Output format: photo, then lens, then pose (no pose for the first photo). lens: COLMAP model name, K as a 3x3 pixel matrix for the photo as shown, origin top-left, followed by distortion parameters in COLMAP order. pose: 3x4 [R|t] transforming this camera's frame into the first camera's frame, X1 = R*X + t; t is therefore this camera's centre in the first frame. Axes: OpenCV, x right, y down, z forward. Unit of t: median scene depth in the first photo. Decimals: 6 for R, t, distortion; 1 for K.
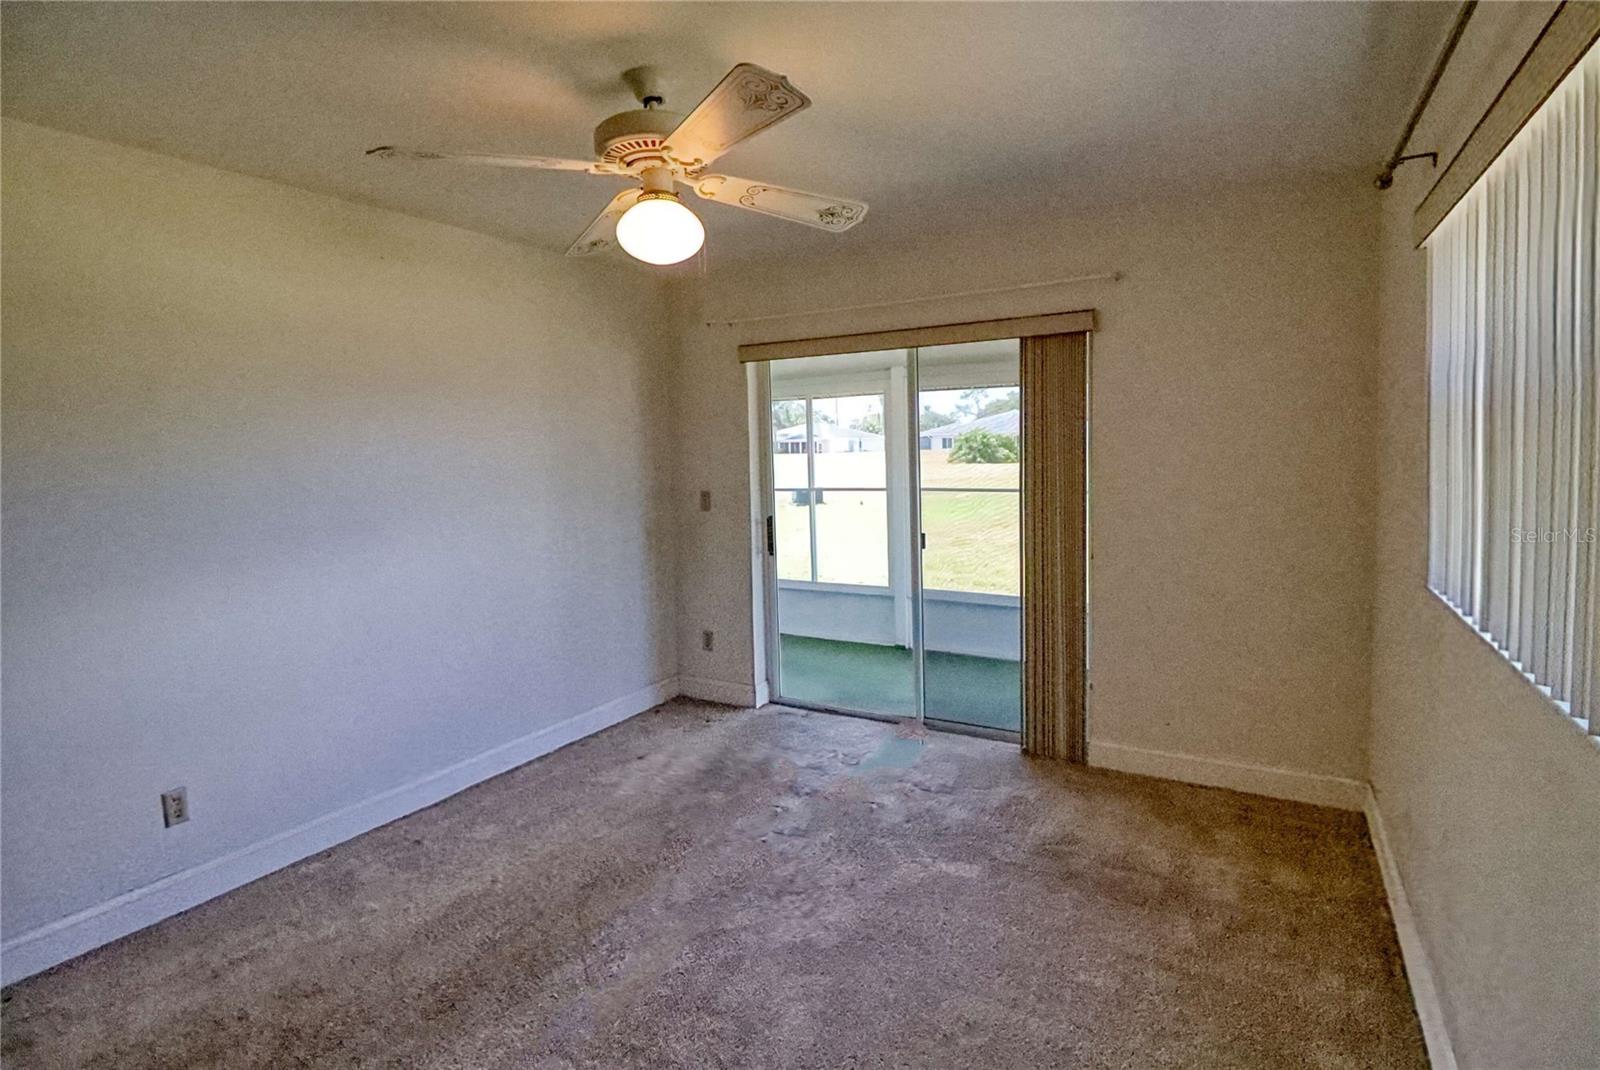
lens RADIAL K [[752.6, 0, 819.1], [0, 752.6, 528.7], [0, 0, 1]] dist [-0.001541, -0.011350]
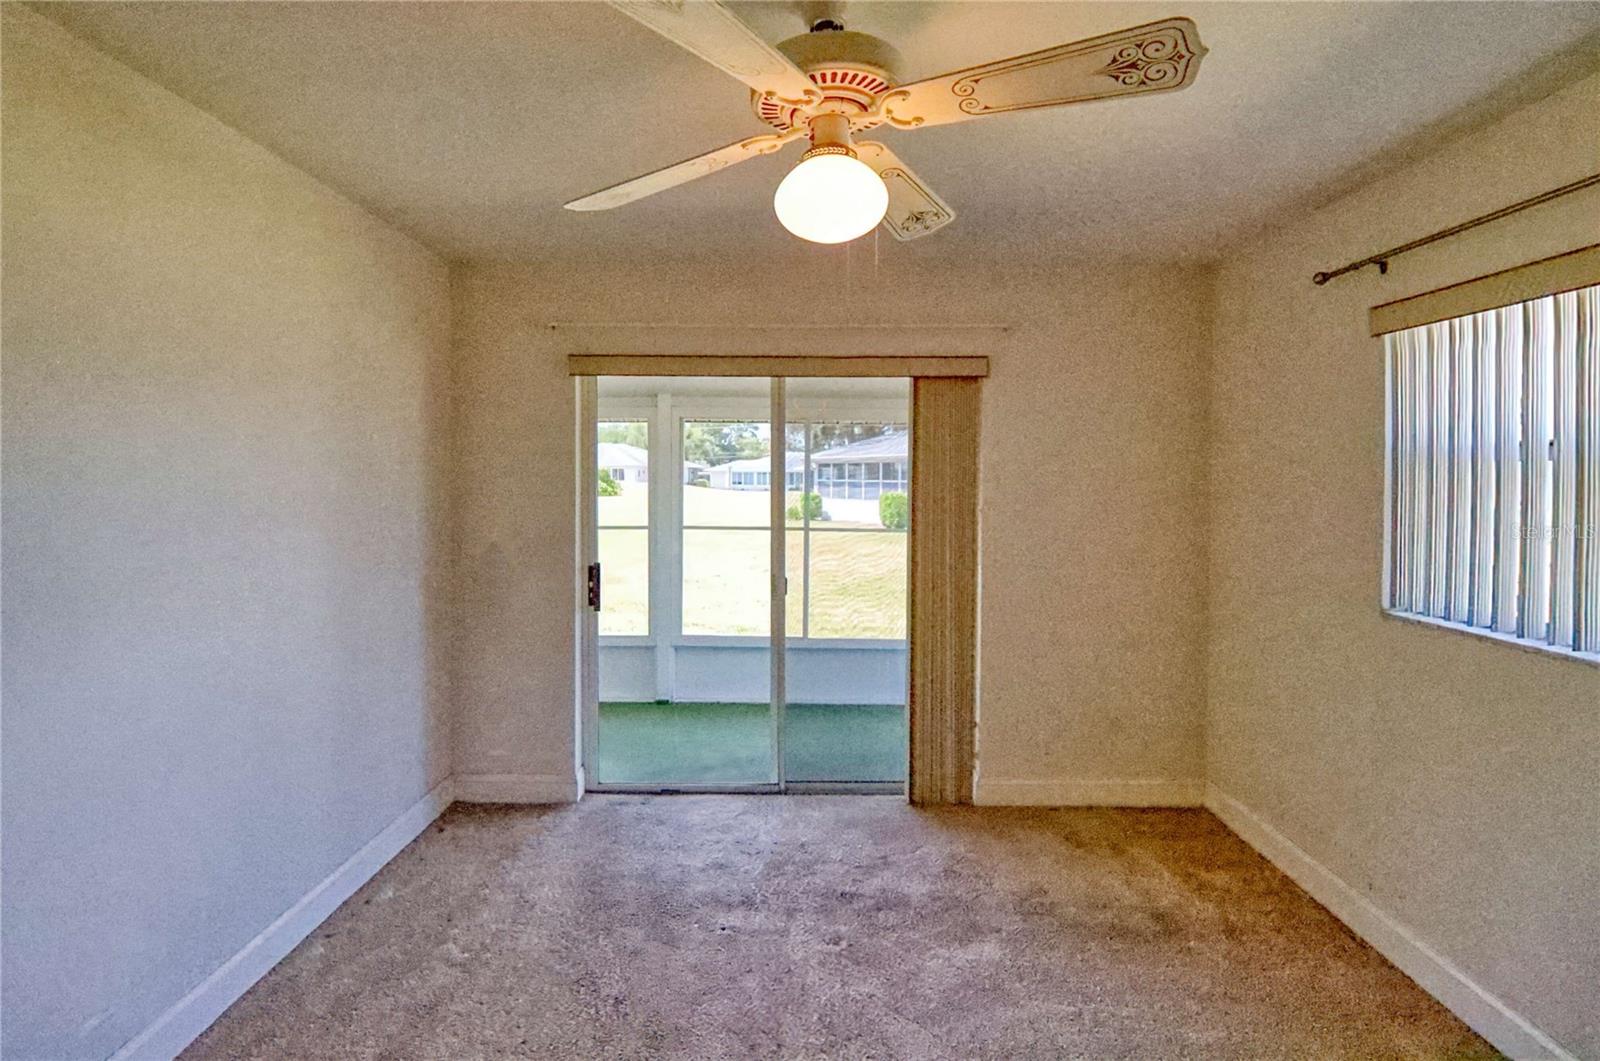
lens RADIAL K [[752.6, 0, 811.5], [0, 752.6, 494.0], [0, 0, 1]] dist [-0.001541, -0.011350]
pose [[0.879667, 0.018205, 0.475242, -0.278532], [0.026591, 0.995821, -0.087366, -0.012486], [-0.474847, 0.089490, 0.875507, 0.174104]]
